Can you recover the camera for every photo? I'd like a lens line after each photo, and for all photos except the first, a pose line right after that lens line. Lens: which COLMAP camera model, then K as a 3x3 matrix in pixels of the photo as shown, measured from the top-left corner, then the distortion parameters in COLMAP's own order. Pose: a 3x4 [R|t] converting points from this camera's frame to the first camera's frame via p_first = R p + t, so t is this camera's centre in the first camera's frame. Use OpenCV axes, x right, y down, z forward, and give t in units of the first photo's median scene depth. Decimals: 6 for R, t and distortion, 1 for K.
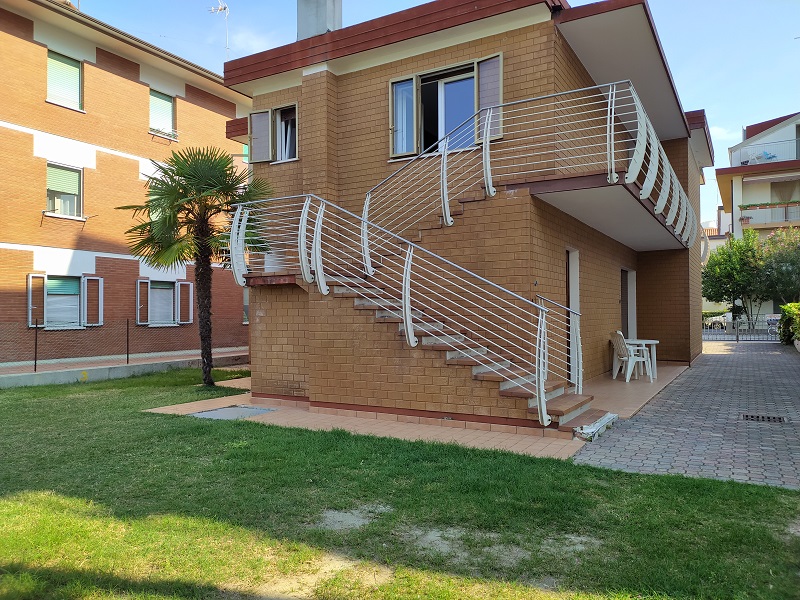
lens RADIAL K [[601.8, 0, 399.7], [0, 601.8, 300.5], [0, 0, 1]] dist [0.013437, 0.001857]
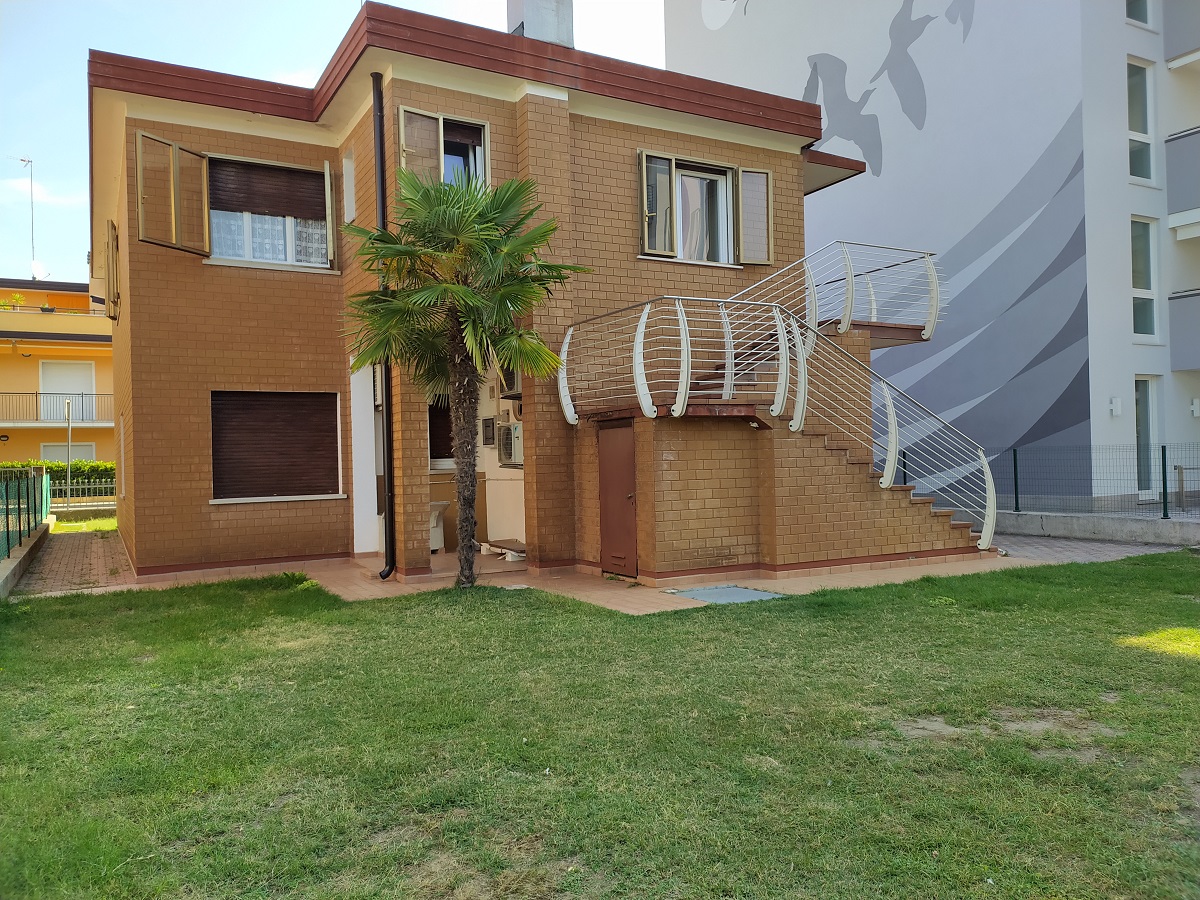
lens RADIAL K [[902.7, 0, 598.7], [0, 902.7, 452.8], [0, 0, 1]] dist [0.013437, 0.001857]
pose [[0.506737, 0.003381, 0.862094, -1.222211], [0.000190, 0.999992, -0.004033, 0.022439], [-0.862101, 0.002208, 0.506732, 0.566670]]
